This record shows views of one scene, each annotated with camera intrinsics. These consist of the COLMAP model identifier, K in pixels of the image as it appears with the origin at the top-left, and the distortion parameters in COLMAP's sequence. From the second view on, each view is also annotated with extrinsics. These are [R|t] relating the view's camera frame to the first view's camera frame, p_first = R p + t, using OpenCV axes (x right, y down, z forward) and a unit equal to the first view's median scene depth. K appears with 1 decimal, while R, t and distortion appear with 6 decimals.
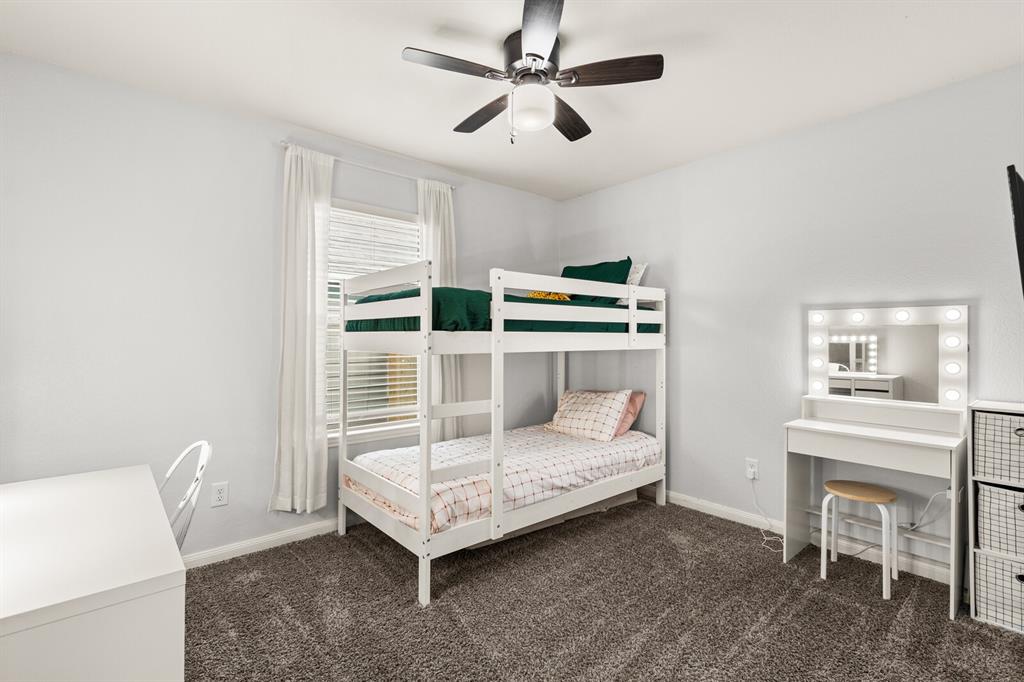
lens RADIAL K [[463.4, 0, 508.1], [0, 463.4, 338.9], [0, 0, 1]] dist [0.003276, -0.002222]
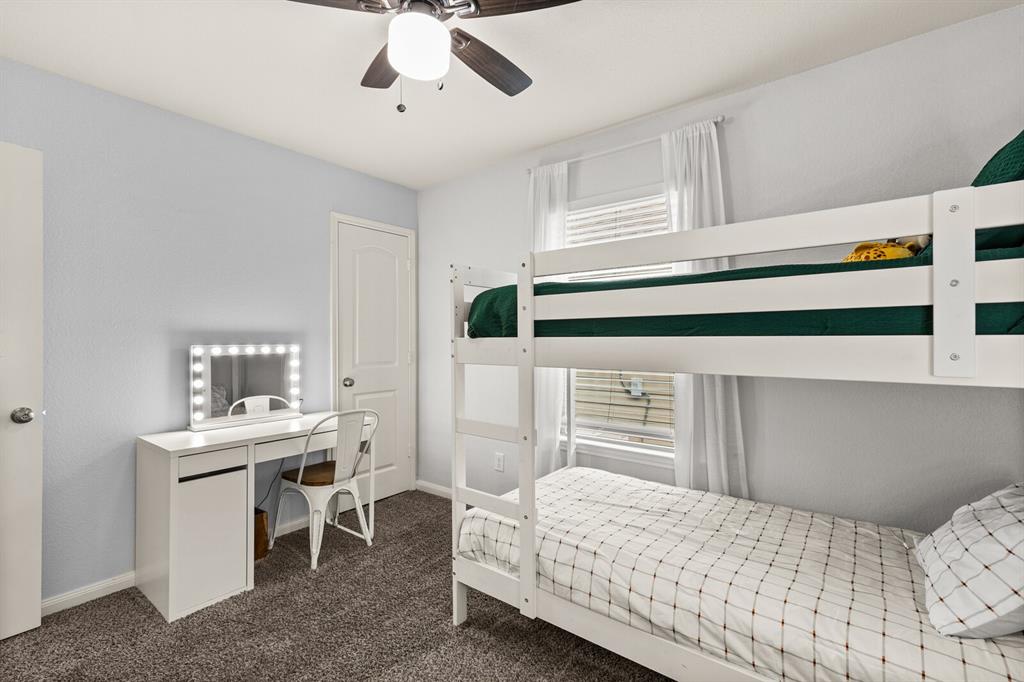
lens RADIAL K [[463.4, 0, 515.4], [0, 463.4, 338.4], [0, 0, 1]] dist [0.003276, -0.002222]
pose [[0.206033, 0.000560, -0.978545, 0.611015], [0.002340, 0.999997, 0.001065, -0.013175], [0.978542, -0.002509, 0.206031, 0.725050]]
